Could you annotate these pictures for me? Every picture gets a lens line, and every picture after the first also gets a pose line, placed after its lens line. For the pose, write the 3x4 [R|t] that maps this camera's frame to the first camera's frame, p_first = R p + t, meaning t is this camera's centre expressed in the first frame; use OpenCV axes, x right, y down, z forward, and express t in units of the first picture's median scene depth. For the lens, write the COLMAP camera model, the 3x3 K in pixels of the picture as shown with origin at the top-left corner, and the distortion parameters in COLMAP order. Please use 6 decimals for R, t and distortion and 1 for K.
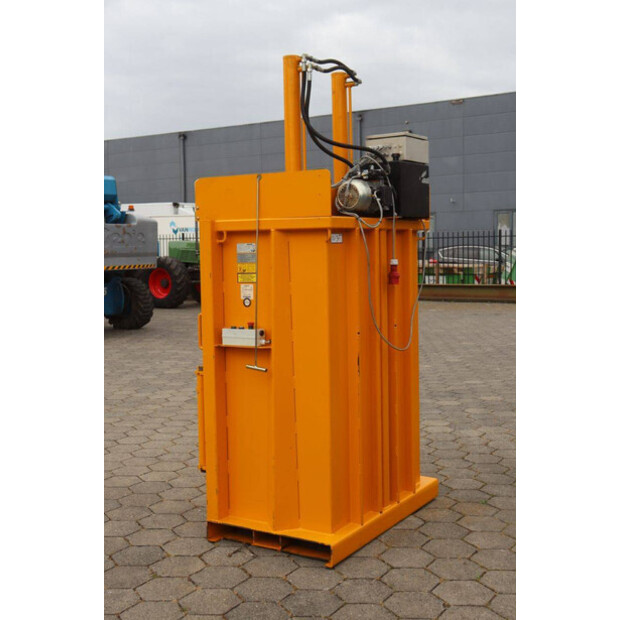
lens RADIAL K [[851.5, 0, 309.5], [0, 851.5, 307.5], [0, 0, 1]] dist [0.049642, 0.000000]
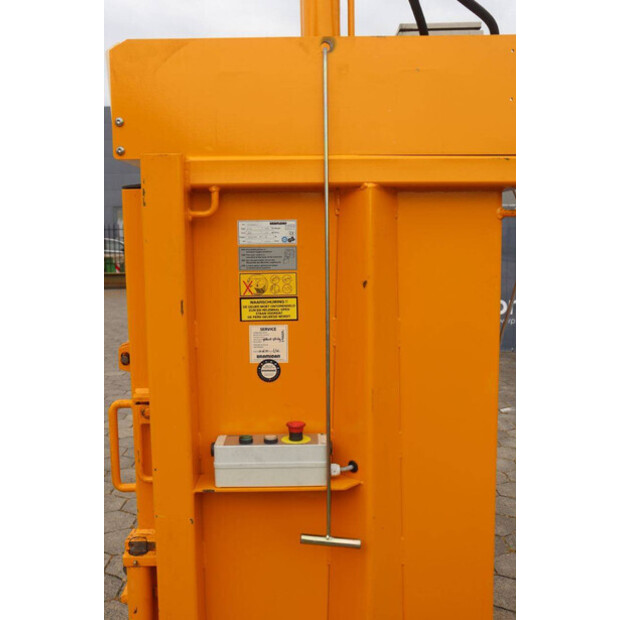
lens RADIAL K [[671.6, 0, 308.2], [0, 671.6, 309.6], [0, 0, 1]] dist [-0.065276, 0.000000]
pose [[0.853867, -0.053113, 0.517773, -0.218104], [0.035429, 0.998404, 0.043990, -0.047436], [-0.519283, -0.019218, 0.854386, 0.727669]]
